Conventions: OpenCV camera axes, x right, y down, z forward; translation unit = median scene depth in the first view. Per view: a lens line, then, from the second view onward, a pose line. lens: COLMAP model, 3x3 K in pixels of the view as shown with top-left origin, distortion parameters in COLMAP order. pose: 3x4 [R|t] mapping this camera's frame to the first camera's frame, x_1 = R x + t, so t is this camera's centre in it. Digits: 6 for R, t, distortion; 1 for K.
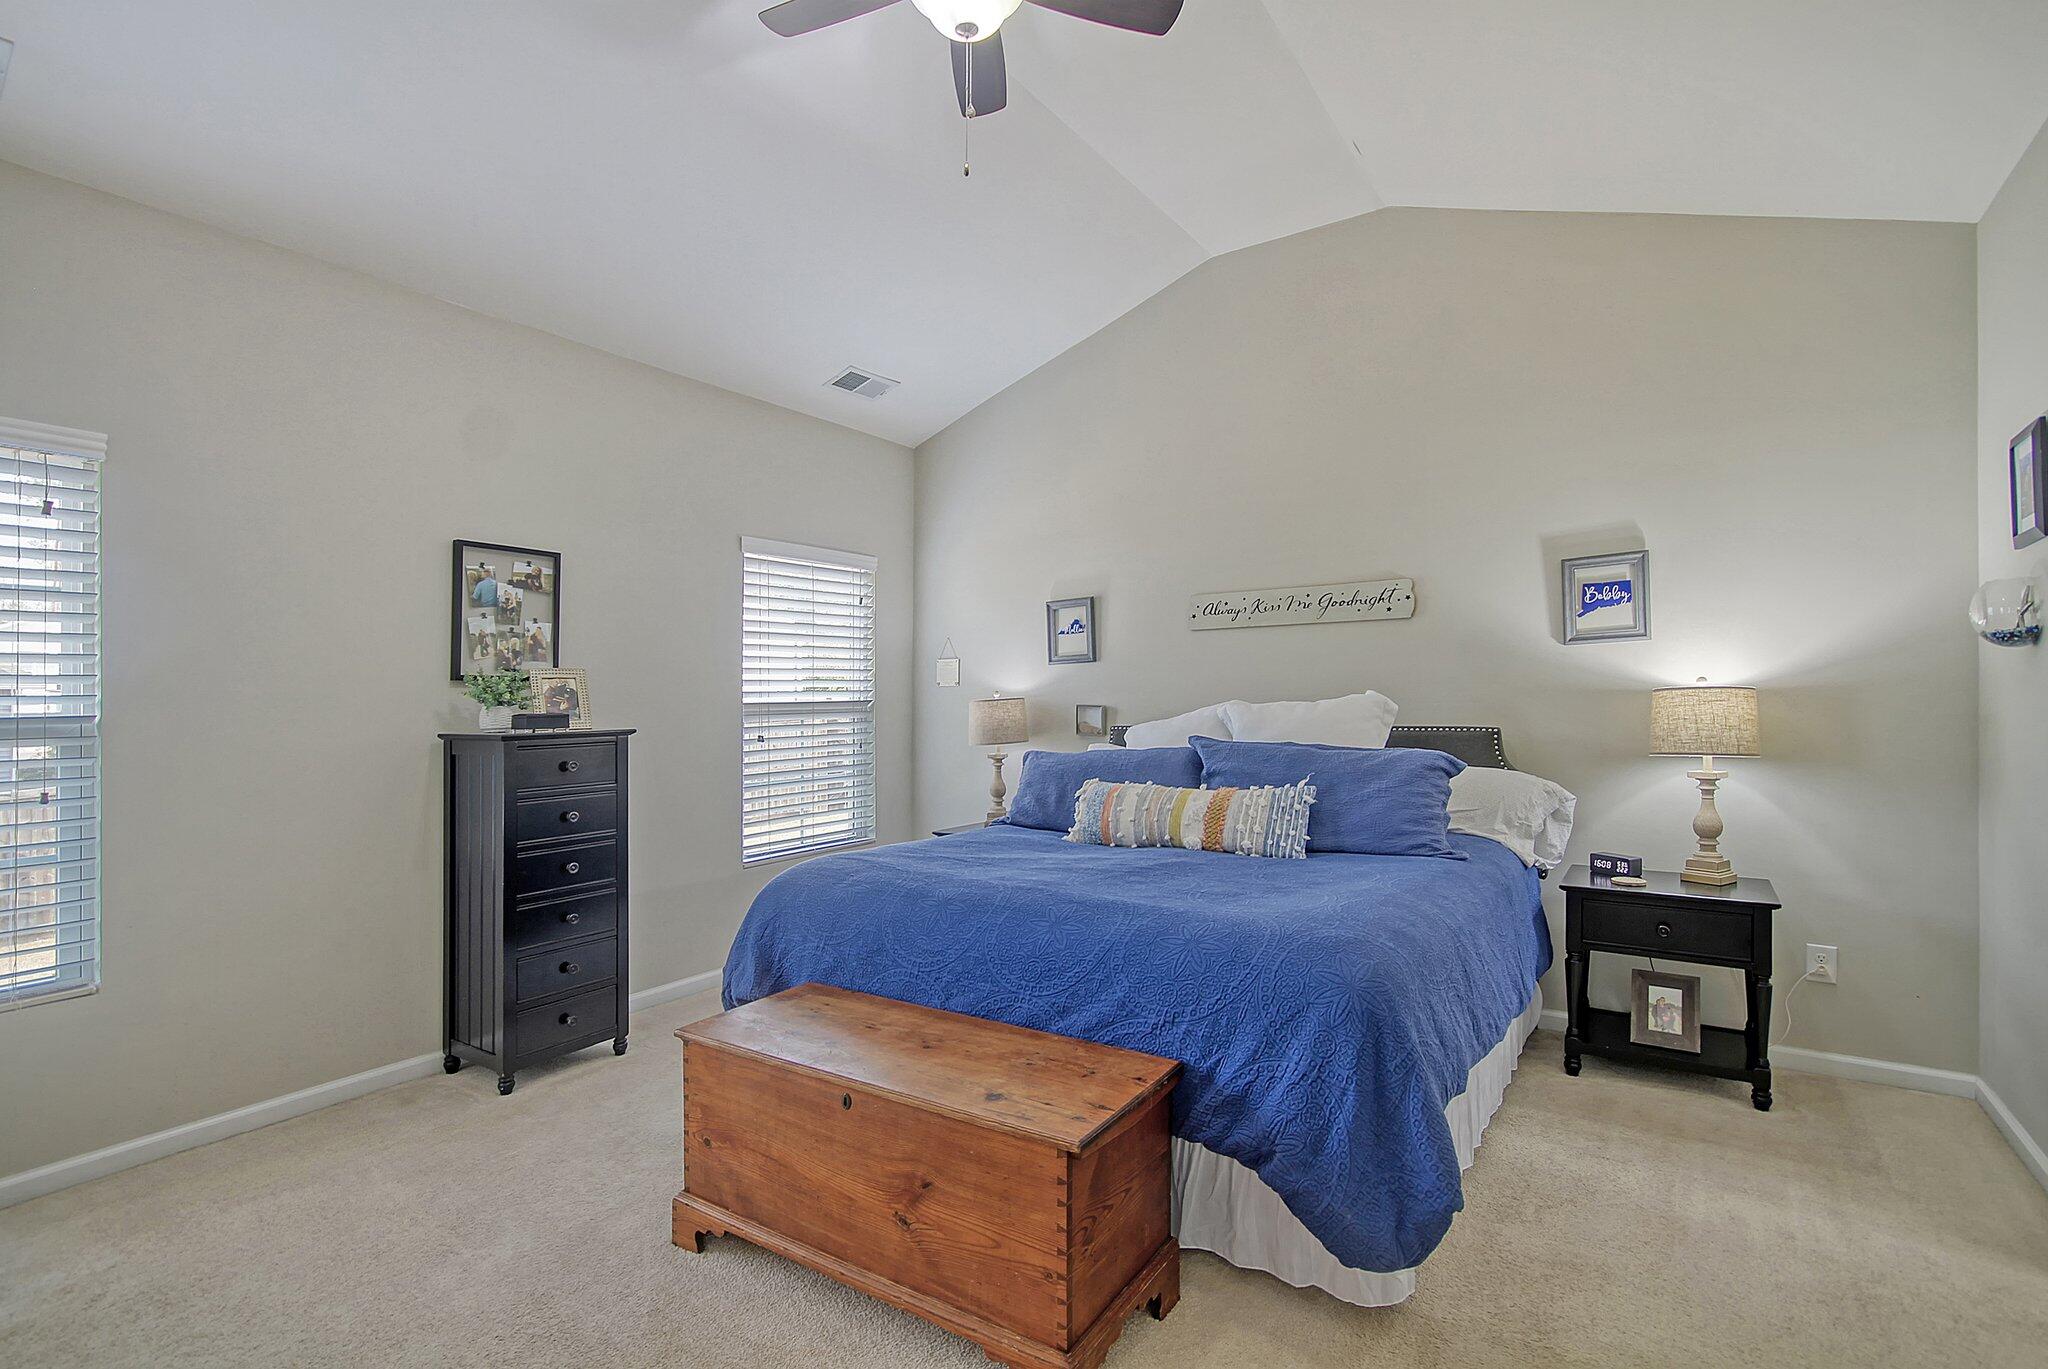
lens RADIAL K [[970.4, 0, 1029.5], [0, 970.4, 691.7], [0, 0, 1]] dist [0.003020, 0.000372]
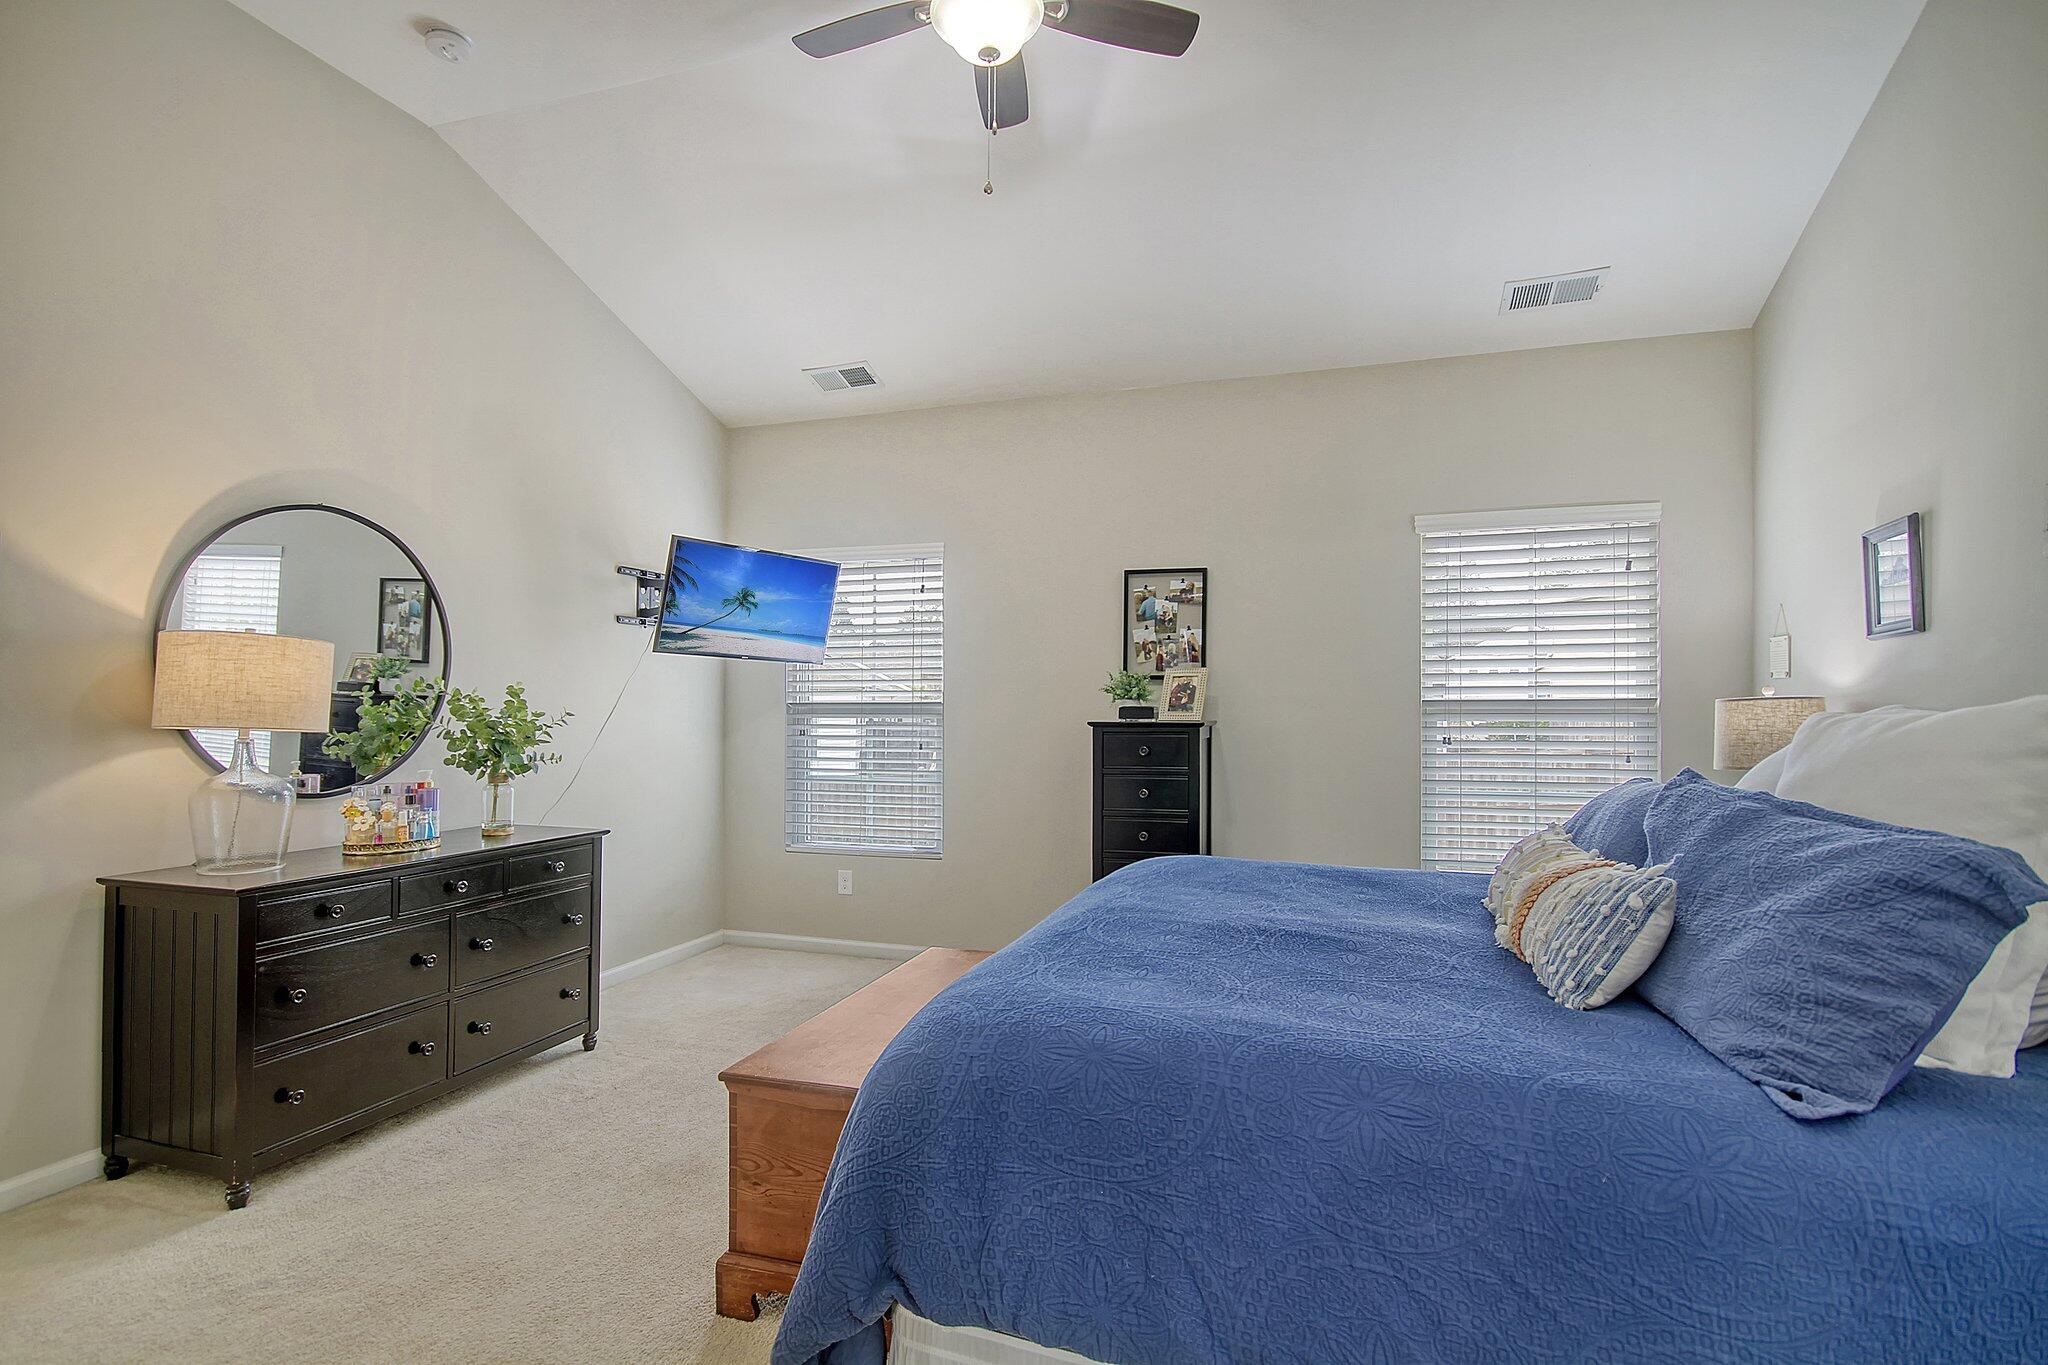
lens RADIAL K [[970.4, 0, 1034.1], [0, 970.4, 682.6], [0, 0, 1]] dist [0.003020, 0.000372]
pose [[0.286130, -0.002365, -0.958188, 0.566835], [0.003311, 0.999993, -0.001480, -0.005266], [0.958185, -0.002749, 0.286136, 0.475250]]
